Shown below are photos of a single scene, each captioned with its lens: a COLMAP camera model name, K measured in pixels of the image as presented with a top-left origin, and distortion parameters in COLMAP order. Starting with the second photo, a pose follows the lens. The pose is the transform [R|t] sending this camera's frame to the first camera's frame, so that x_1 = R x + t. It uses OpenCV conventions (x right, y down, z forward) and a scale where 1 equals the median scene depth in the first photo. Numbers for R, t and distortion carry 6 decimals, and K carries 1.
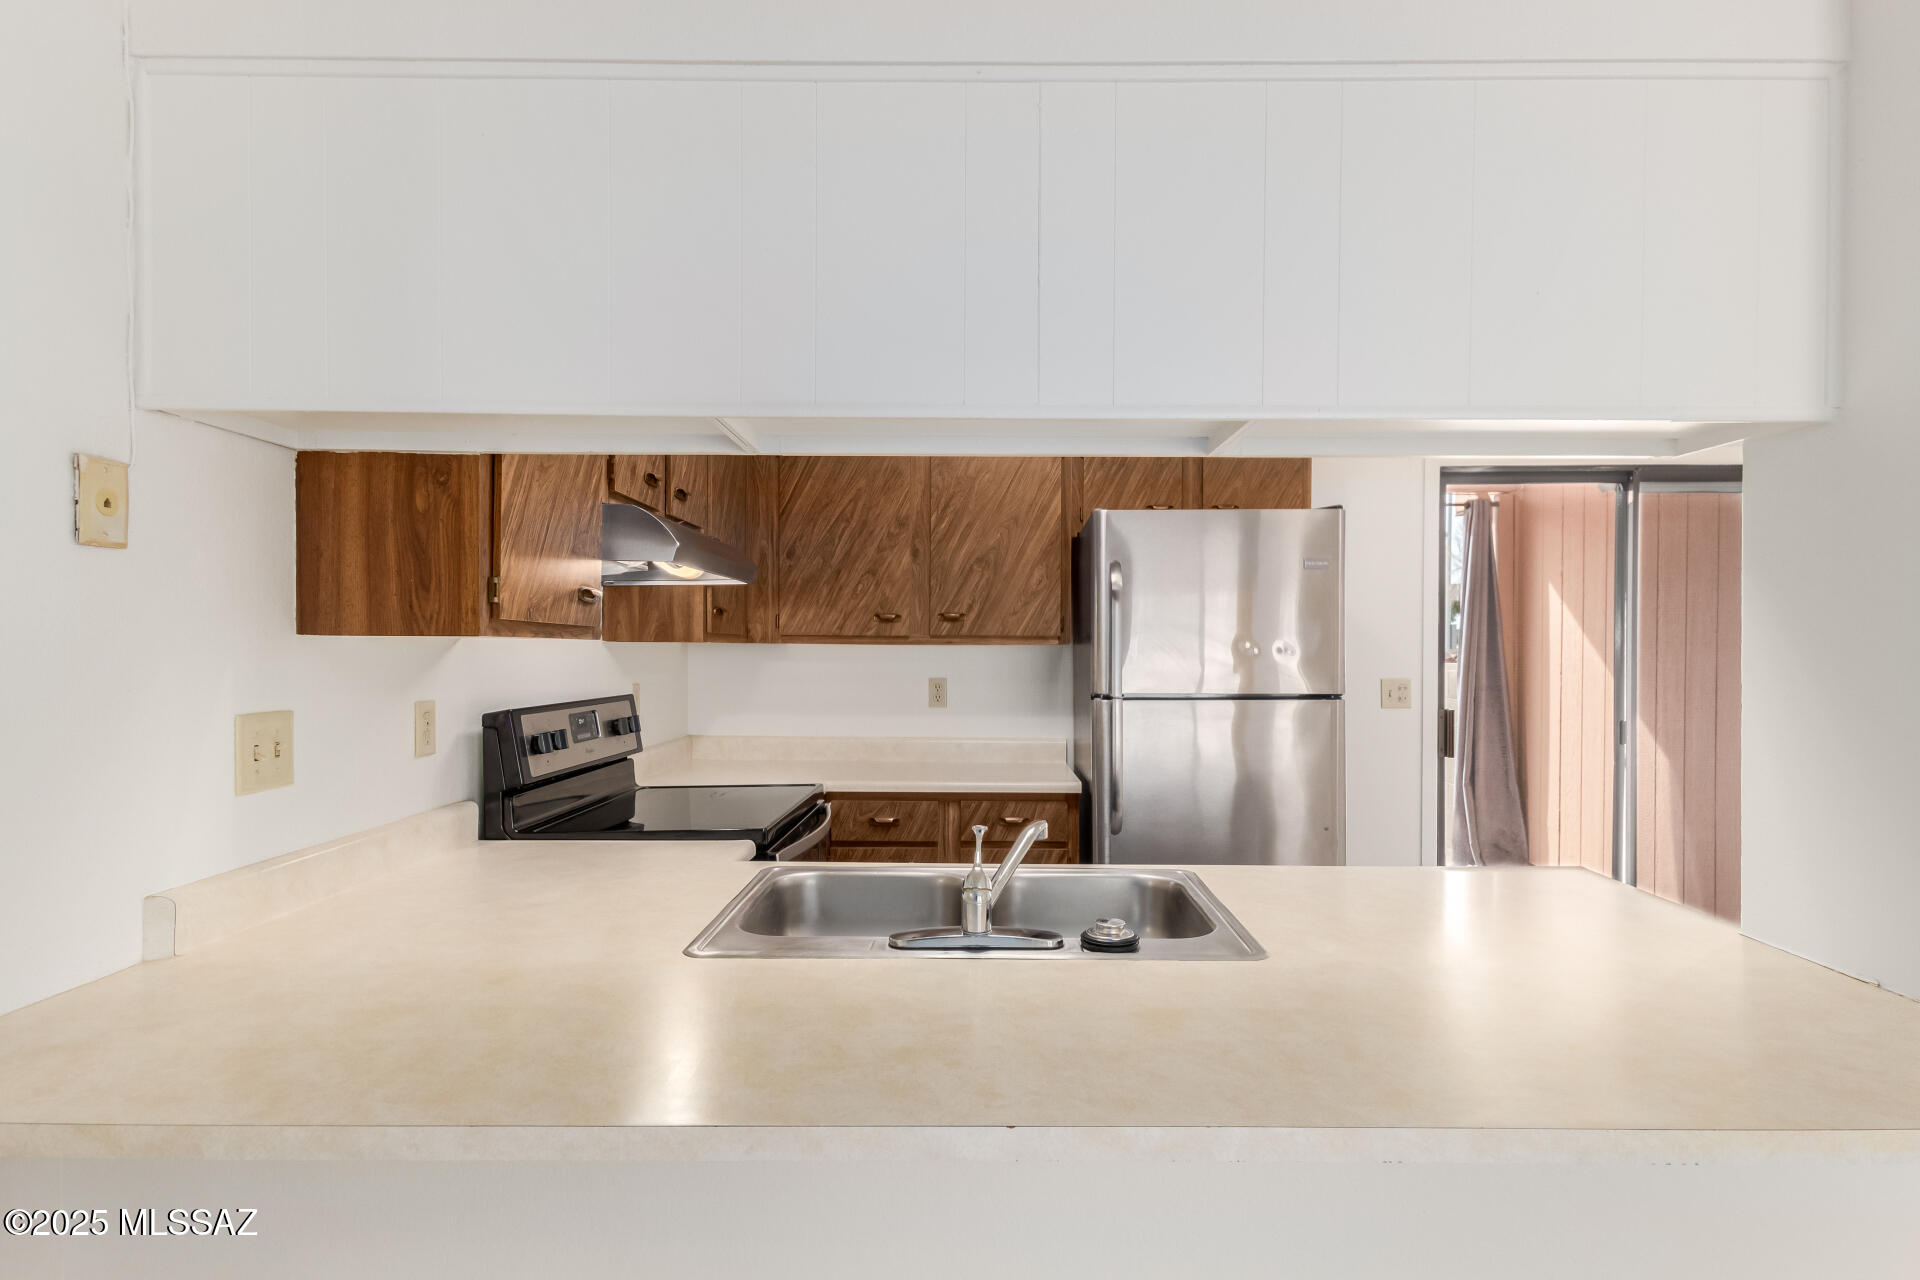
lens RADIAL K [[994.6, 0, 985.1], [0, 994.6, 663.3], [0, 0, 1]] dist [0.010664, -0.000813]
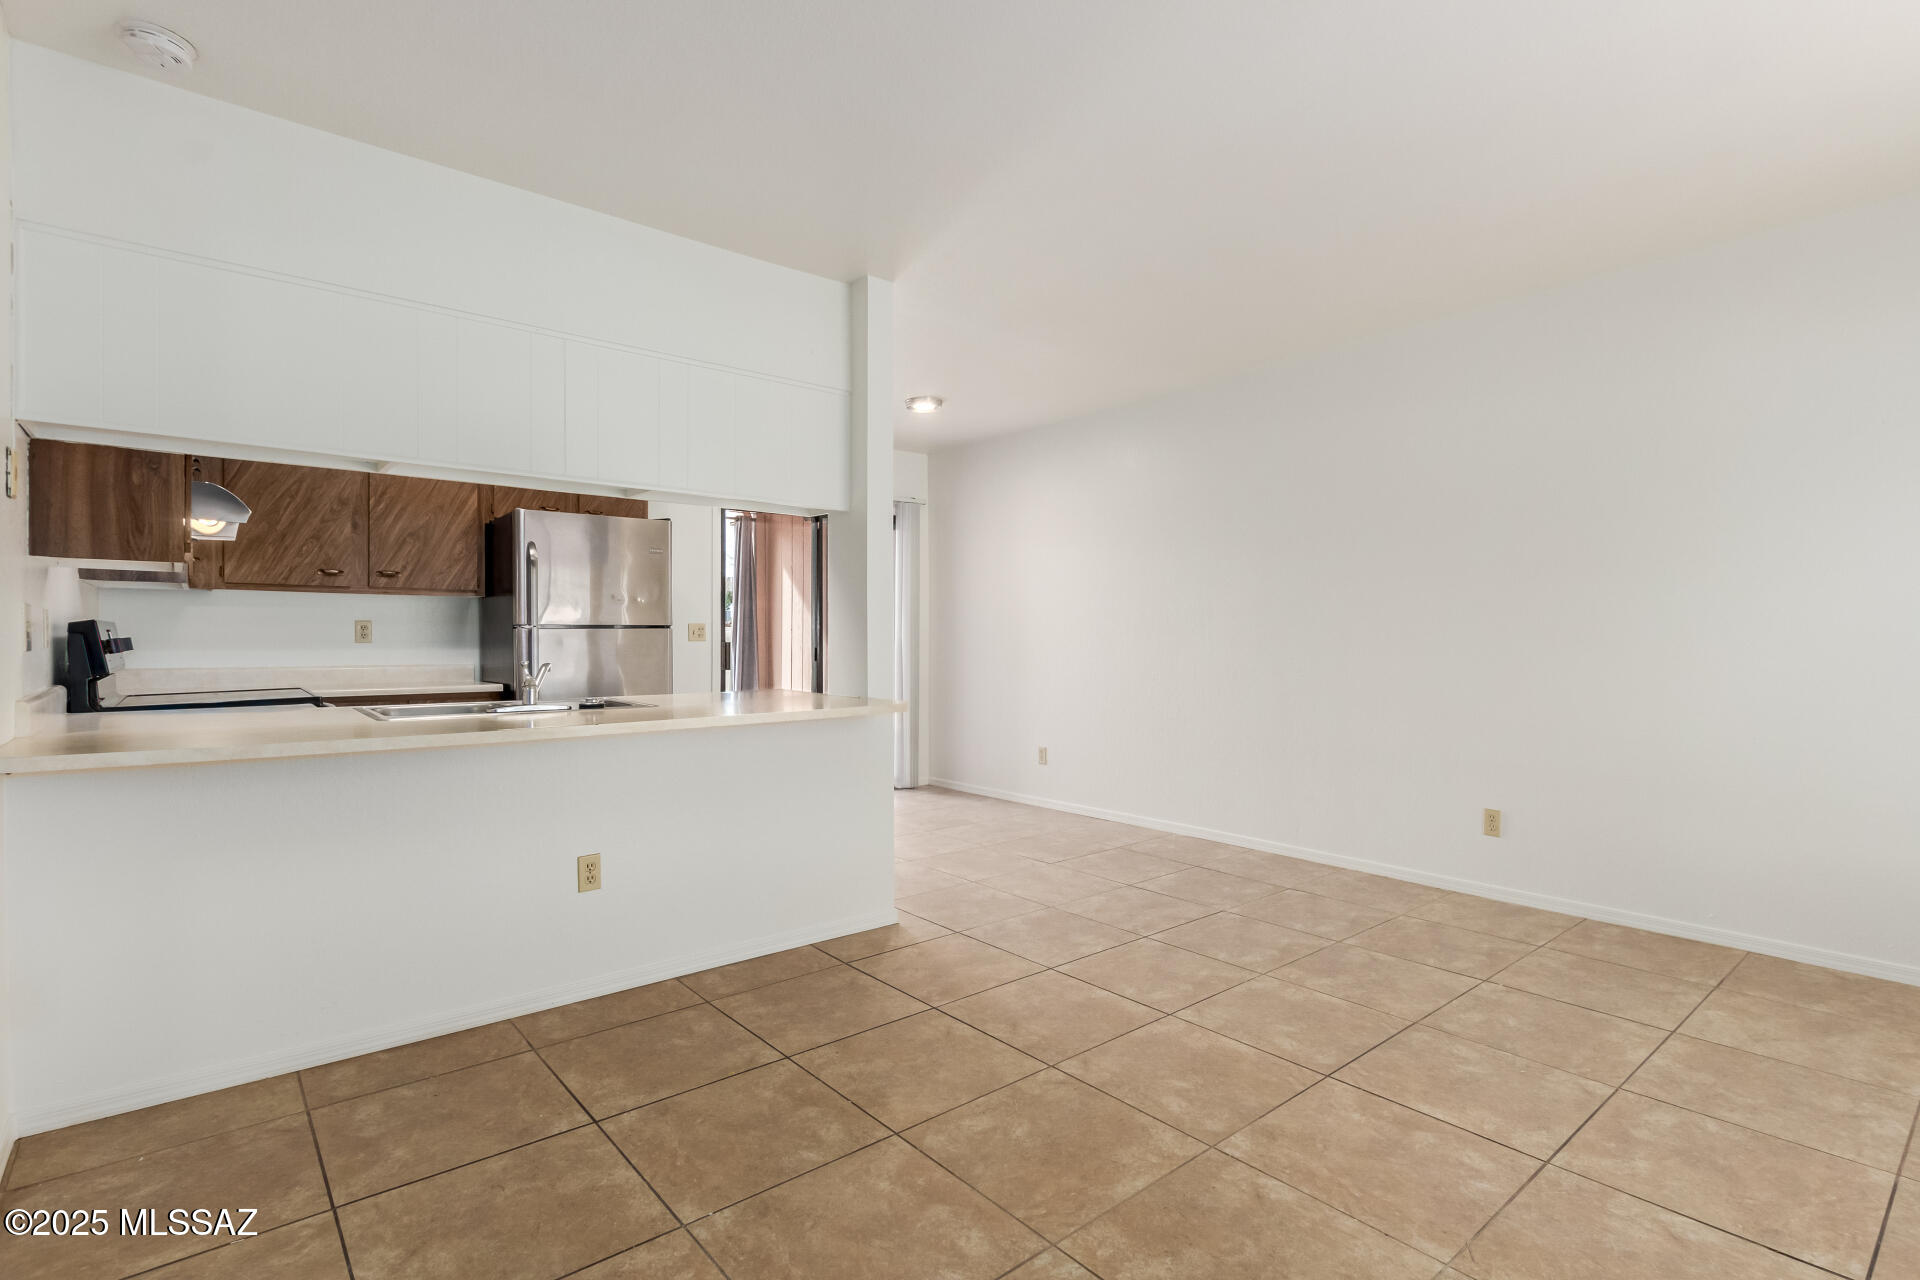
lens RADIAL K [[910.0, 0, 978.5], [0, 910.0, 644.1], [0, 0, 1]] dist [0.013355, -0.005887]
pose [[0.761212, -0.004903, 0.648484, -0.247294], [0.007177, 0.999974, -0.000864, 0.061423], [-0.648463, 0.005312, 0.761228, -0.528331]]
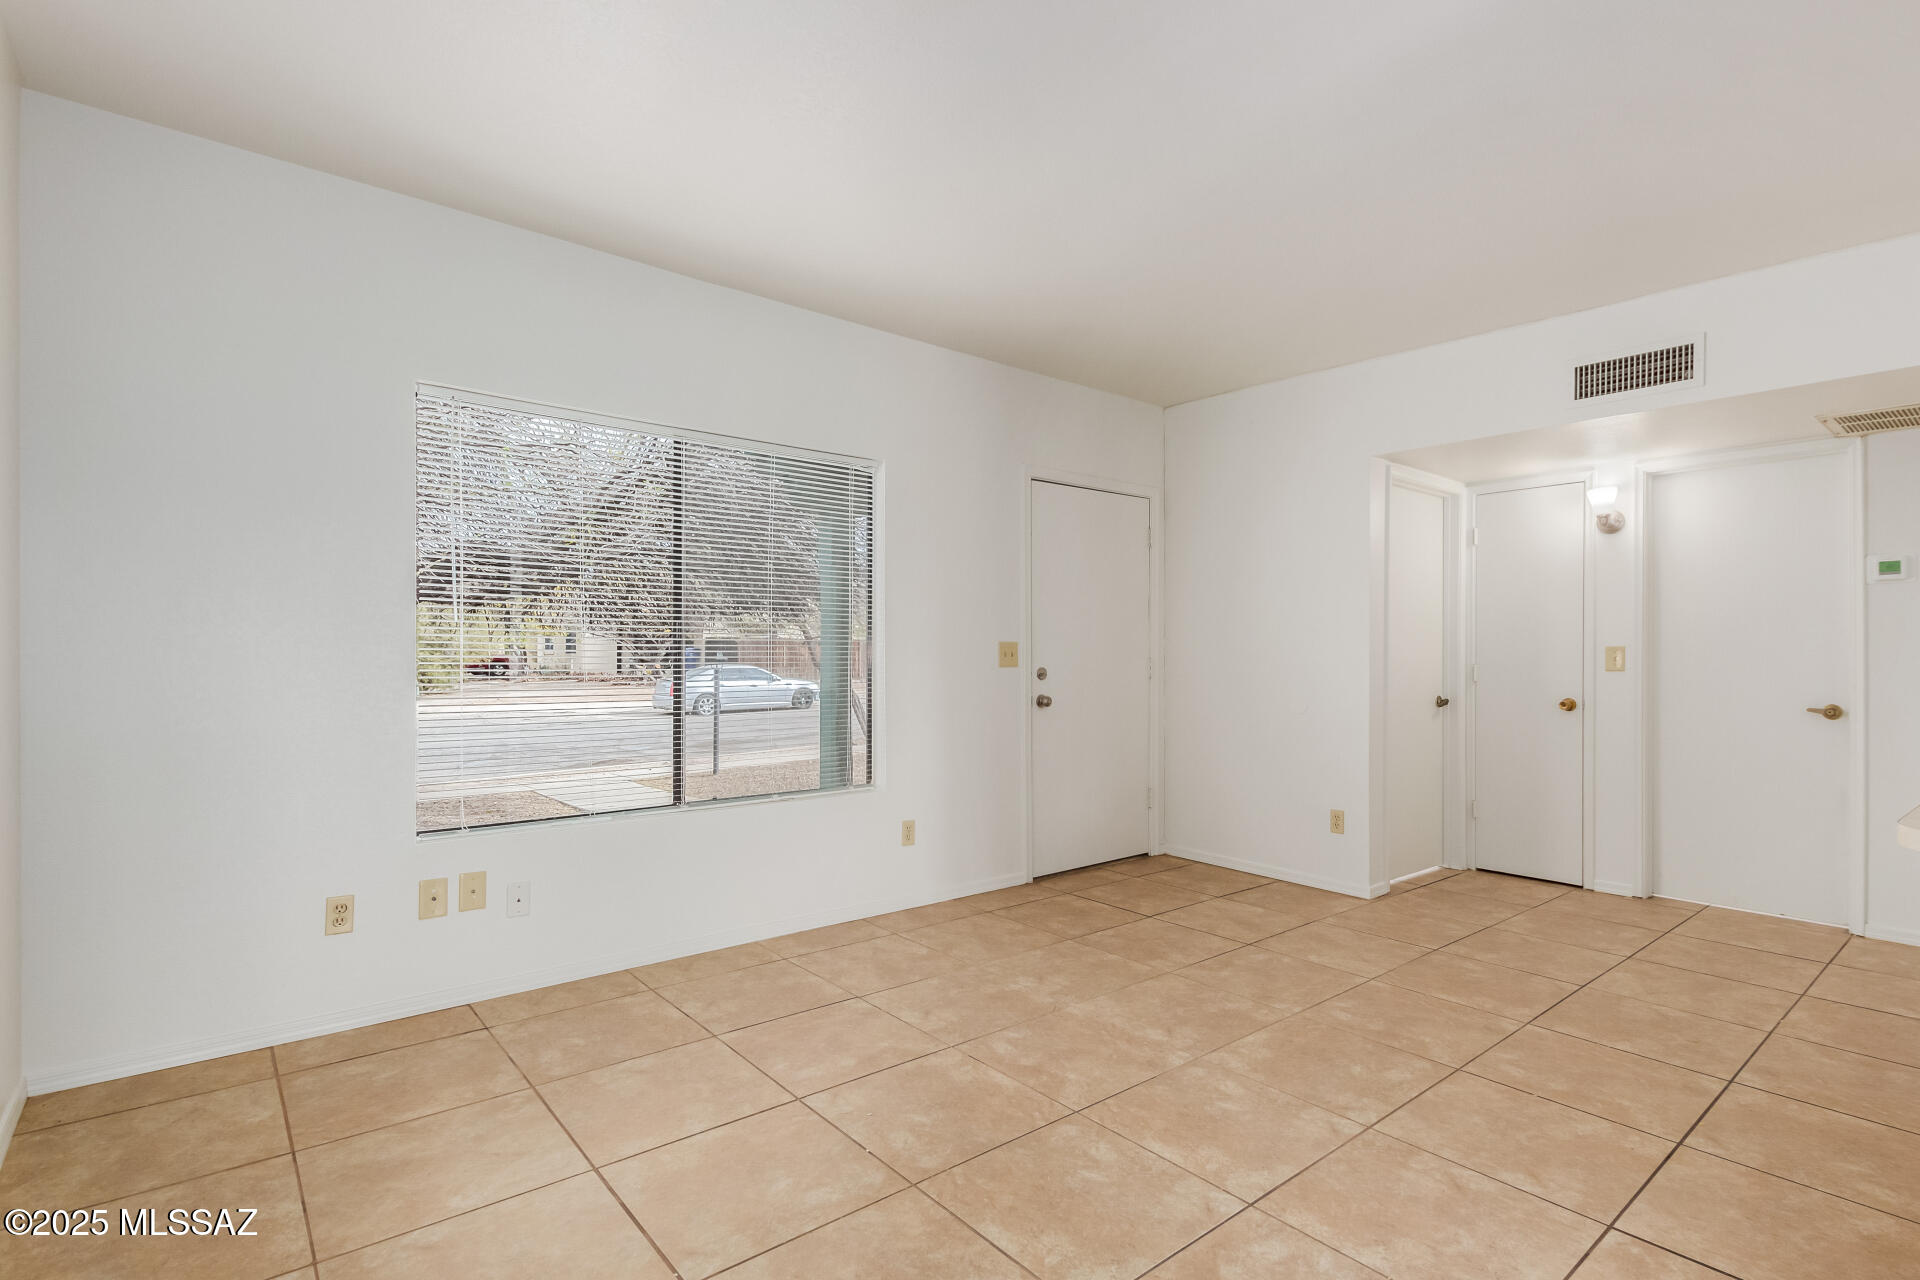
lens RADIAL K [[910.0, 0, 979.8], [0, 910.0, 662.7], [0, 0, 1]] dist [0.013355, -0.005887]
pose [[-0.768493, 0.001421, -0.639857, 0.936479], [-0.014178, 0.999714, 0.019249, 0.046639], [0.639702, 0.023865, -0.768253, 0.328656]]
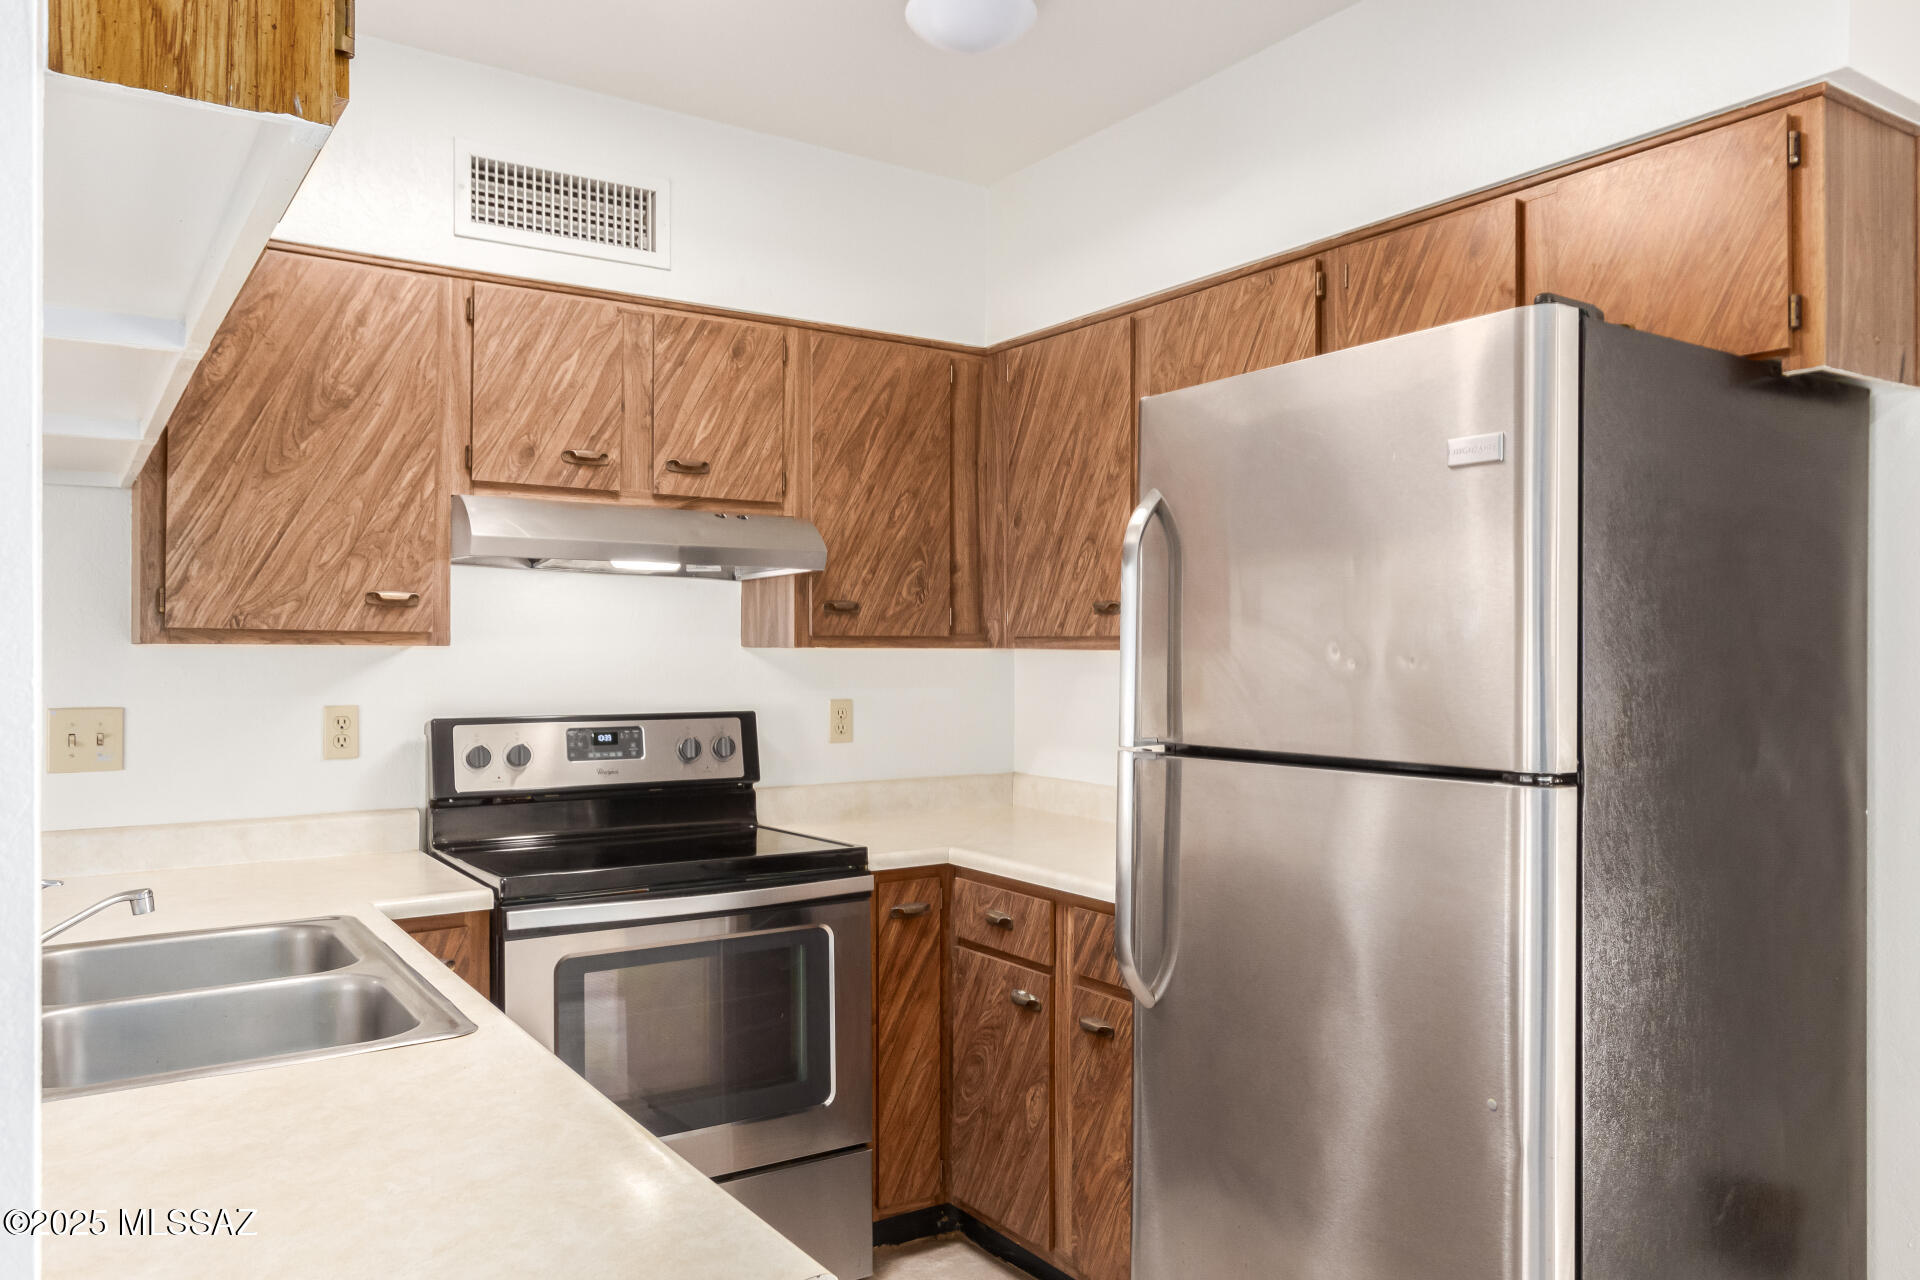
lens RADIAL K [[1375.0, 0, 974.8], [0, 1375.0, 647.1], [0, 0, 1]] dist [-0.006083, 0.009549]
pose [[0.565517, -0.006069, -0.824714, 0.617865], [-0.012222, 0.999801, -0.015739, -0.005695], [0.824646, 0.018980, 0.565330, 0.458396]]
